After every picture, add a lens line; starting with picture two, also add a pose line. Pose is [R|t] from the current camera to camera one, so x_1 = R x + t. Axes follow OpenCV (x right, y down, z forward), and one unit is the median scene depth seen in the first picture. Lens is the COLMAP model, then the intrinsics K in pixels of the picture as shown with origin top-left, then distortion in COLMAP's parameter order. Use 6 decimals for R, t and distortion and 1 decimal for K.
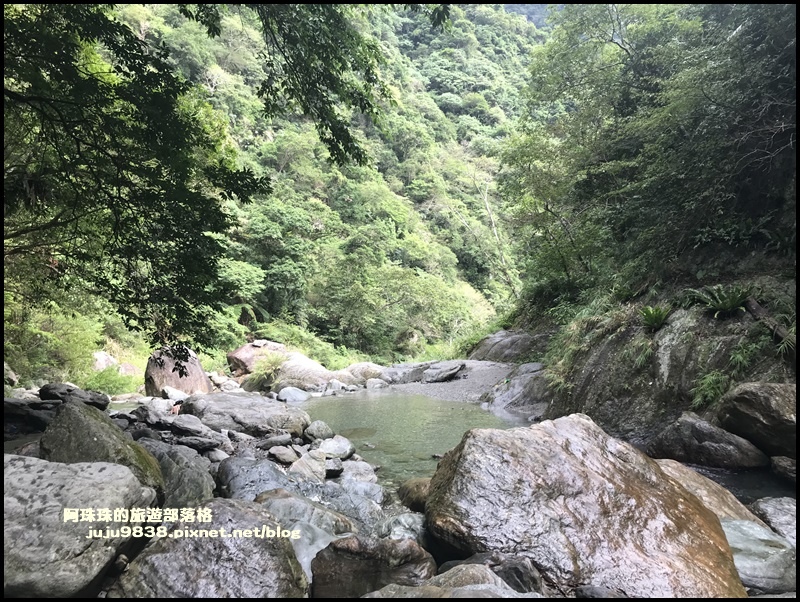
lens RADIAL K [[647.3, 0, 380.2], [0, 647.3, 303.3], [0, 0, 1]] dist [0.082426, -0.125161]
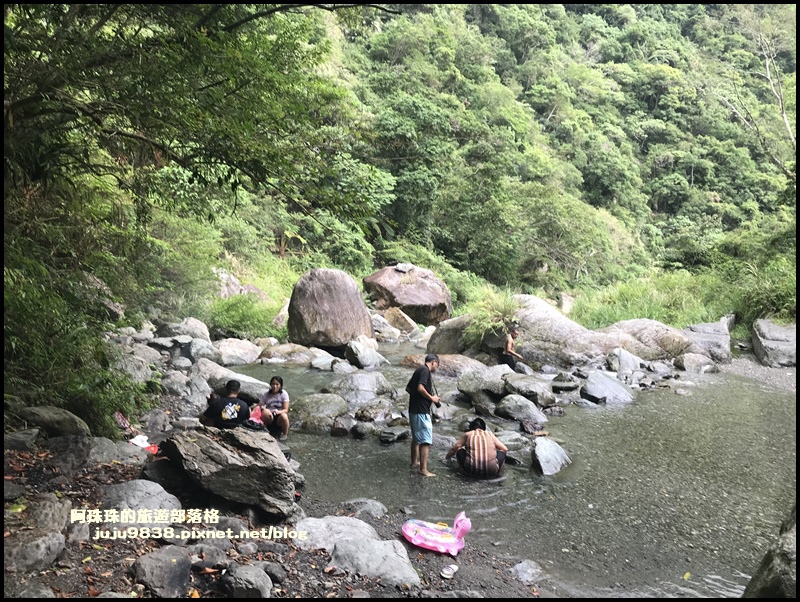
lens RADIAL K [[647.3, 0, 380.2], [0, 647.3, 303.3], [0, 0, 1]] dist [0.082426, -0.125161]
pose [[0.992025, 0.067994, -0.106125, -0.051283], [-0.054424, 0.990548, 0.125907, 0.002796], [0.113683, -0.119127, 0.986349, 0.086656]]
